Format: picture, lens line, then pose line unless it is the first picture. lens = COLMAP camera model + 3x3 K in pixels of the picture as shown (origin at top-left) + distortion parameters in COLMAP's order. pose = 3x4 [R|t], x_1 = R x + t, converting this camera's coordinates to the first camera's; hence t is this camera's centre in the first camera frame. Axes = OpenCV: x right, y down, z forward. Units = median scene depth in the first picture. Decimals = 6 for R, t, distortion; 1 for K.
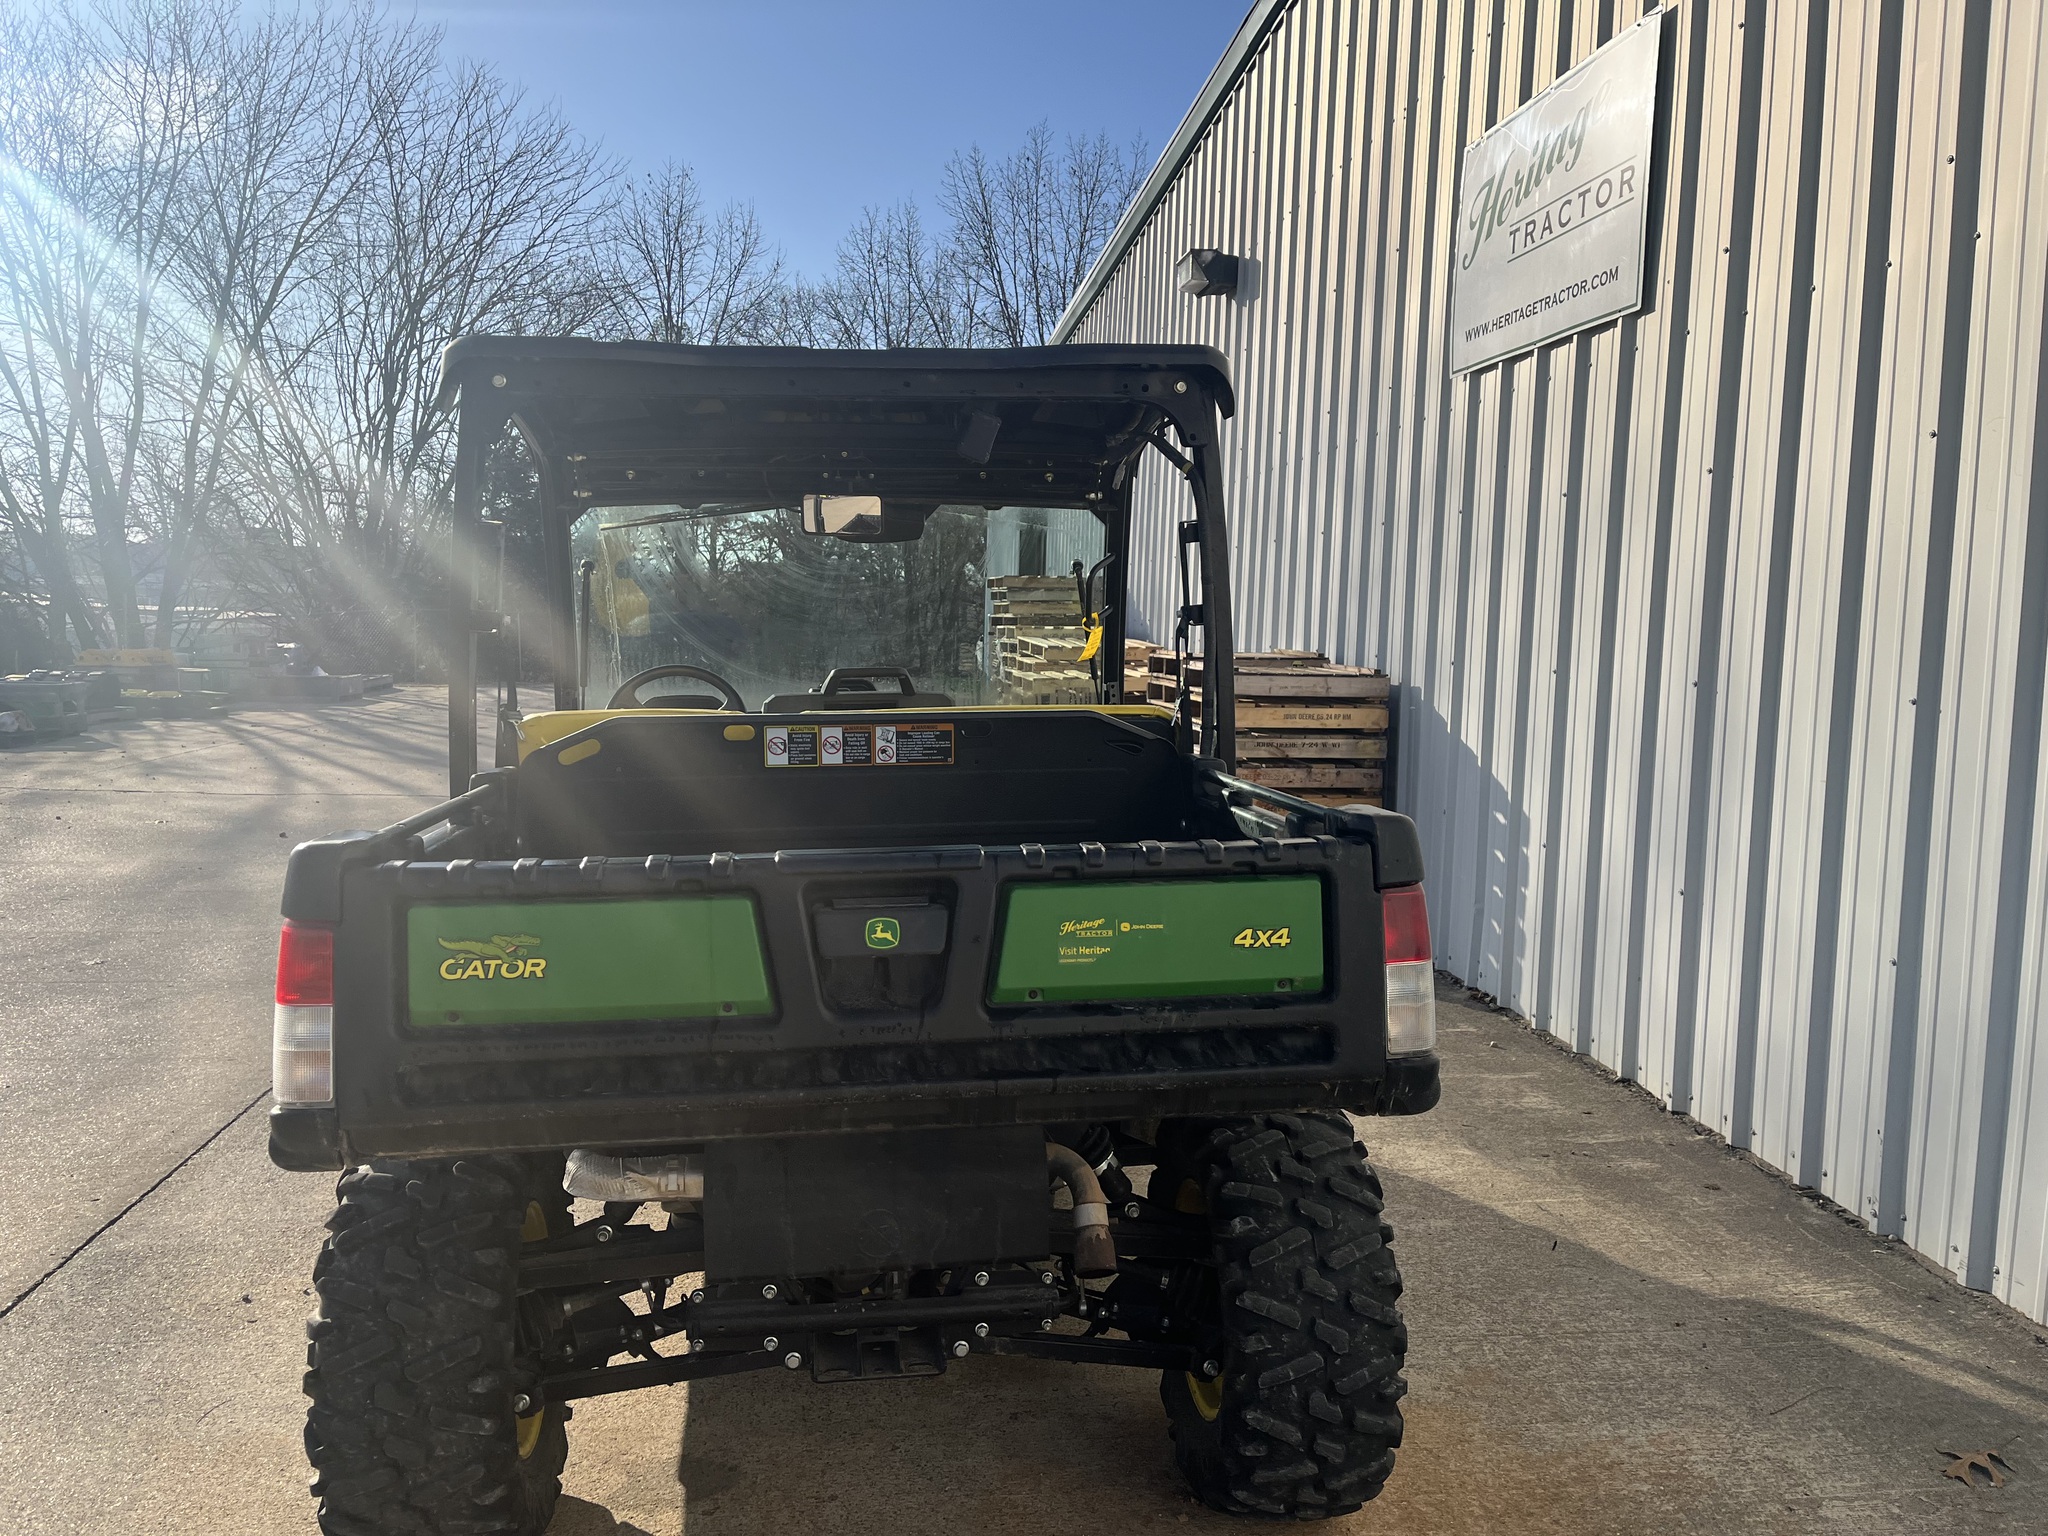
lens RADIAL K [[1578.7, 0, 1024.0], [0, 1578.7, 768.0], [0, 0, 1]] dist [0.052234, -0.002840]
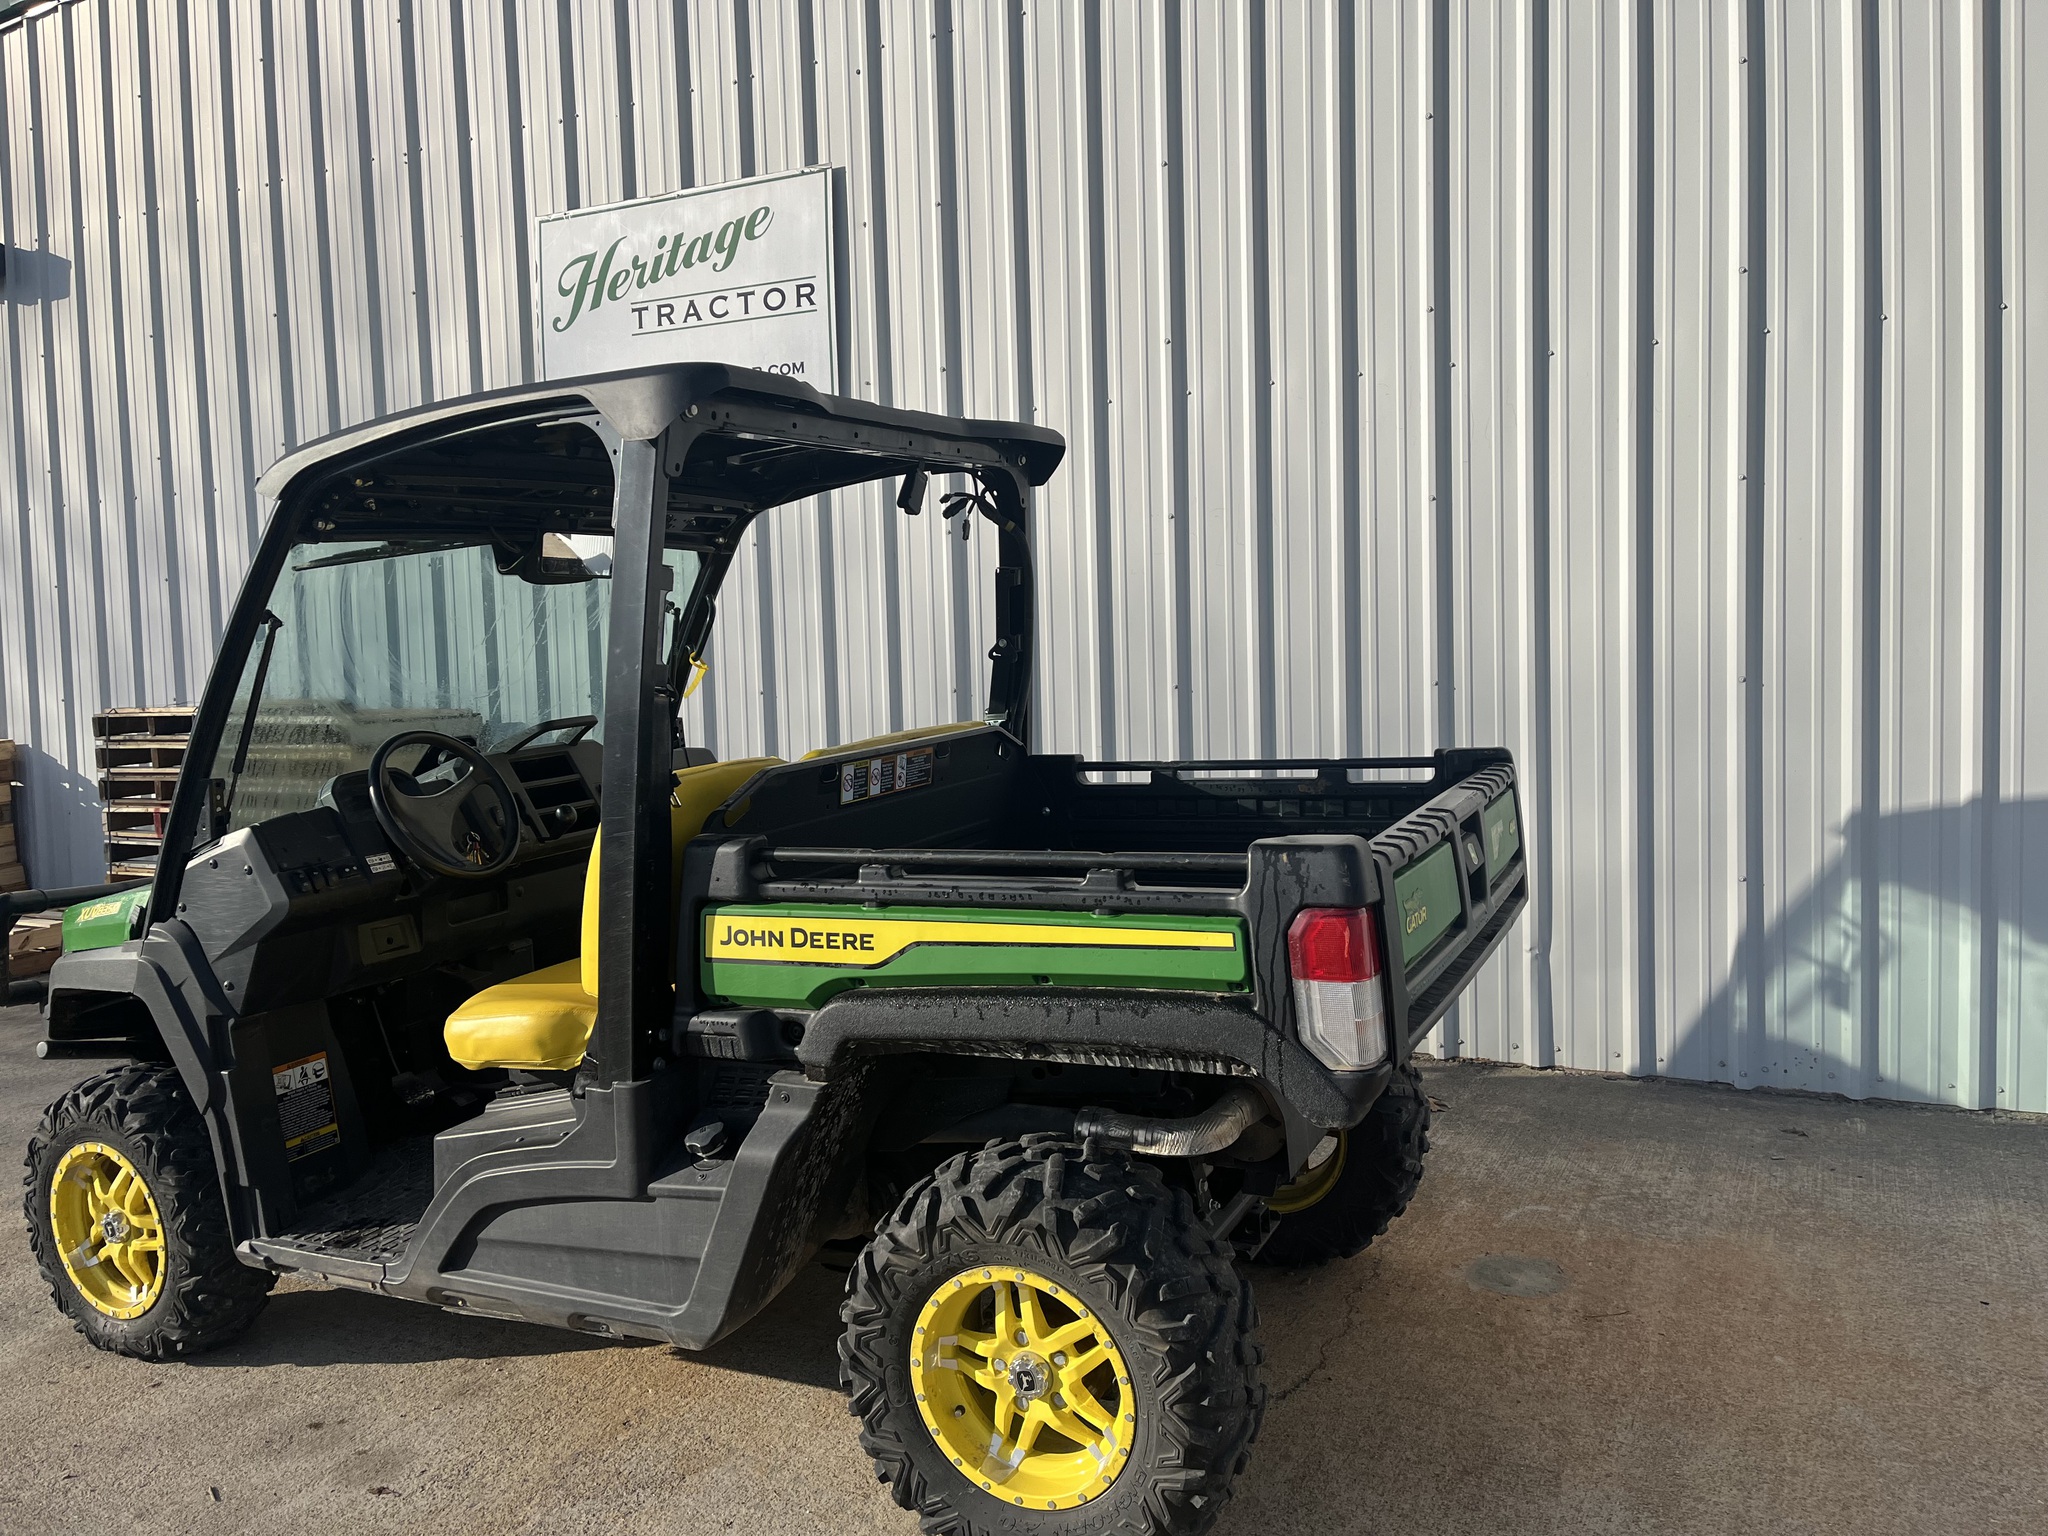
lens RADIAL K [[1573.8, 0, 1017.6], [0, 1573.8, 757.2], [0, 0, 1]] dist [0.060422, -0.052755]
pose [[0.538604, -0.098499, 0.836782, -0.933927], [0.123423, 0.991653, 0.037286, -0.054101], [-0.833470, 0.083195, 0.546265, 0.339198]]
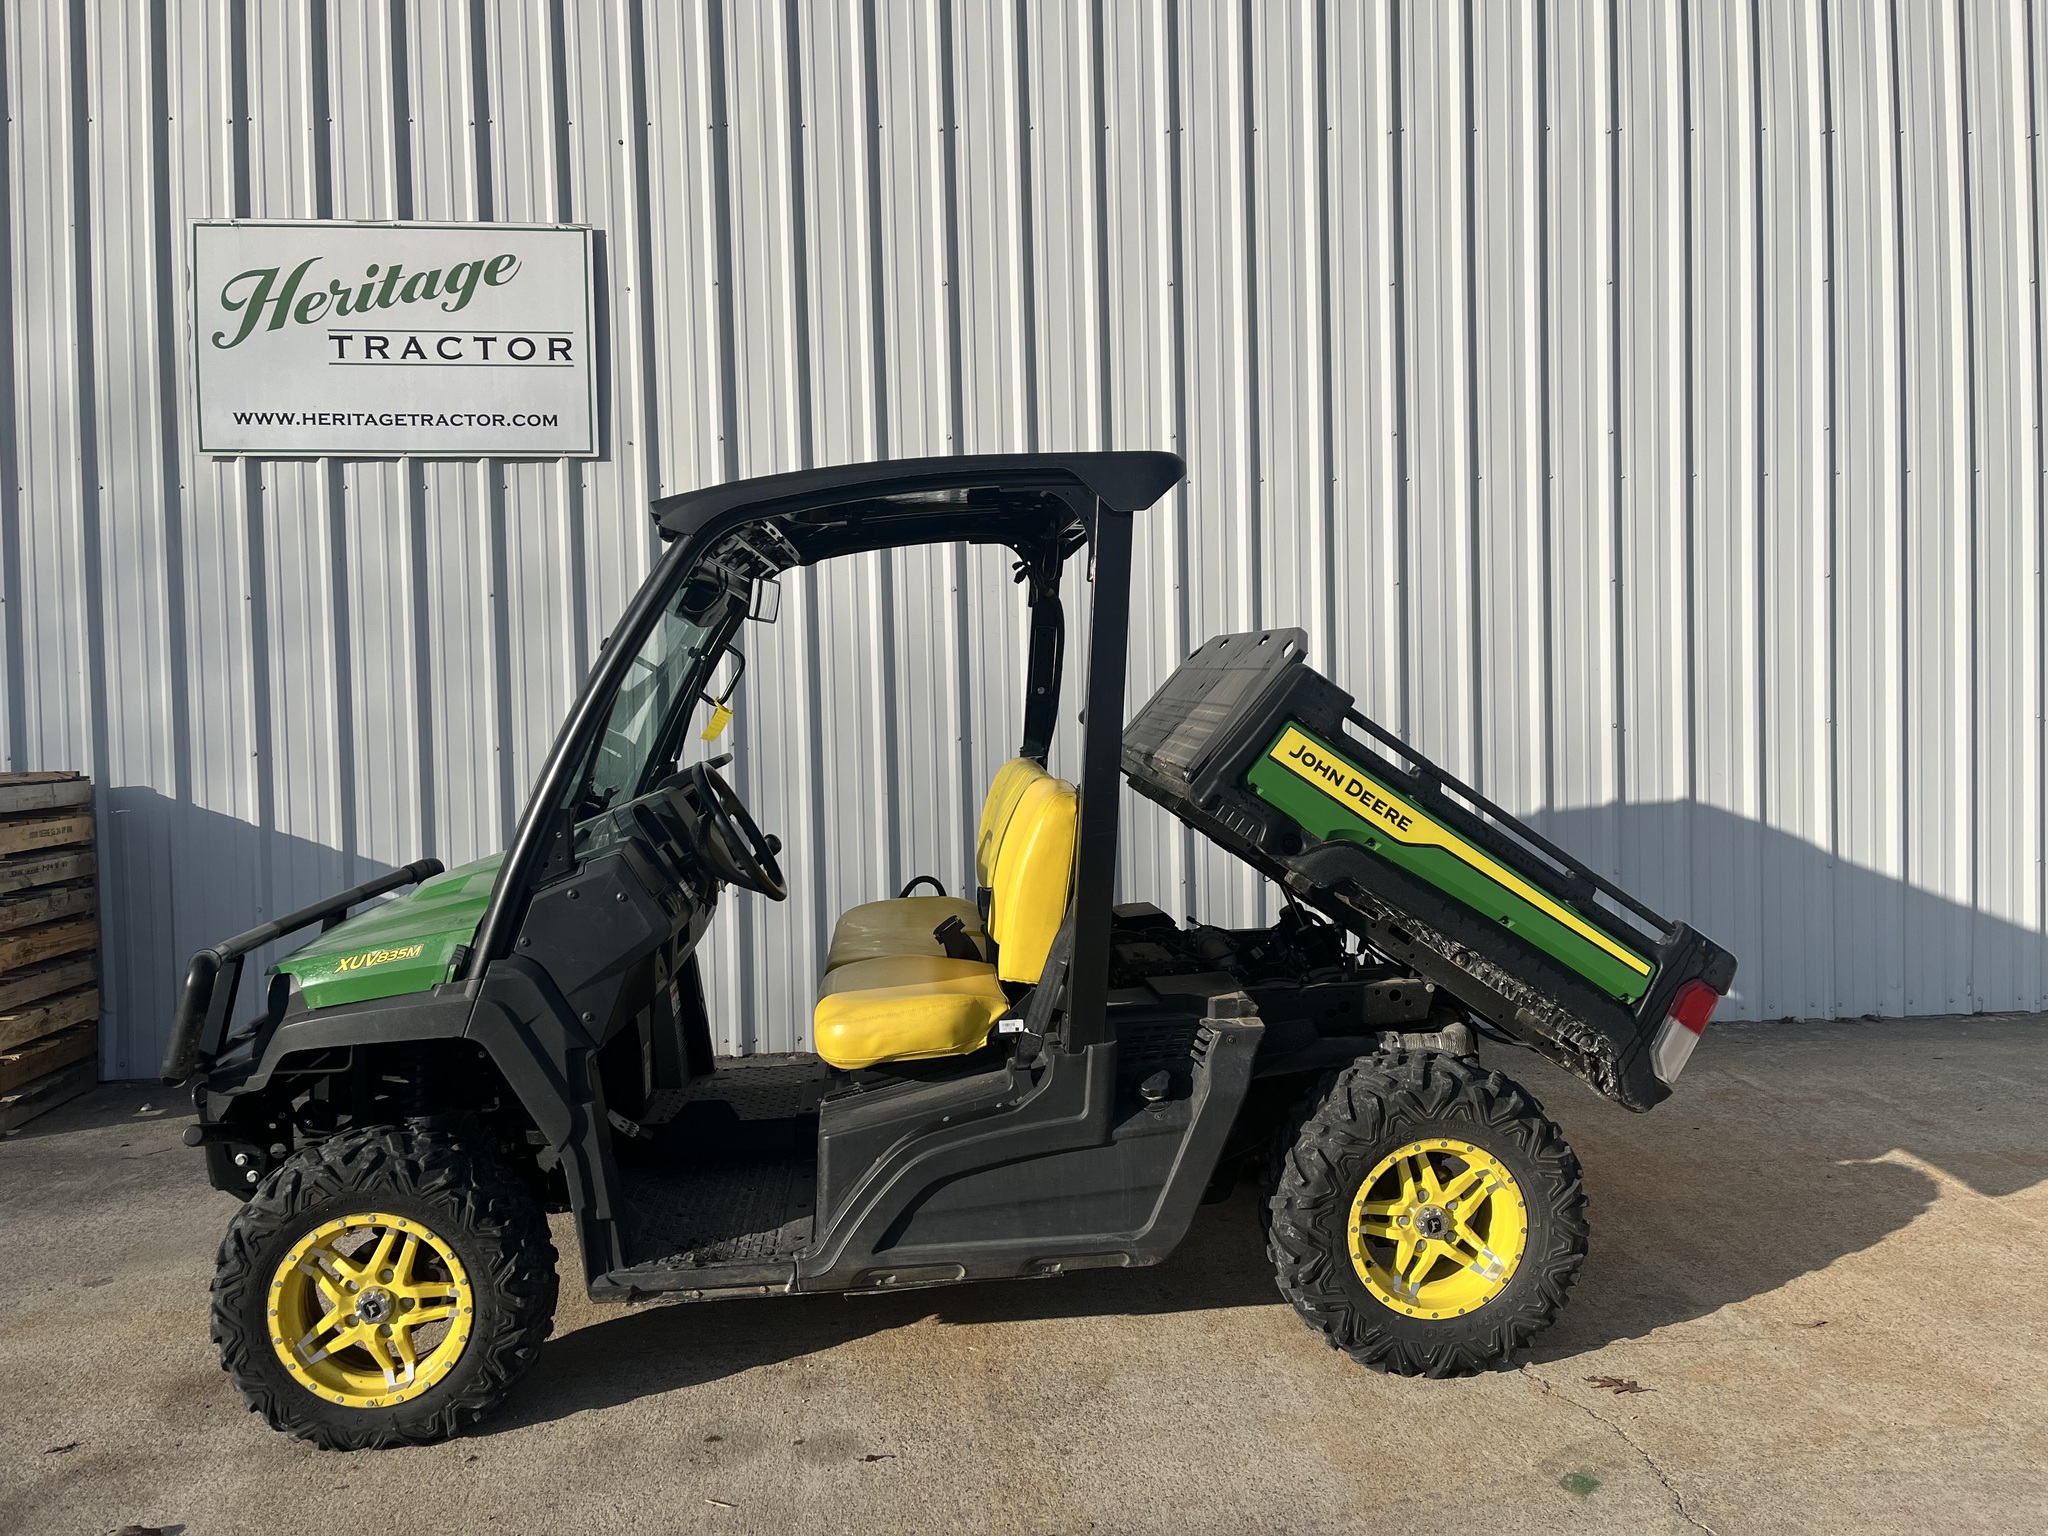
lens RADIAL K [[1573.9, 0, 1047.1], [0, 1573.9, 765.0], [0, 0, 1]] dist [0.068694, -0.042331]
pose [[0.019989, -0.060589, 0.997963, -1.344779], [0.119033, 0.991207, 0.057795, -0.113449], [-0.992689, 0.117635, 0.027026, 0.977036]]
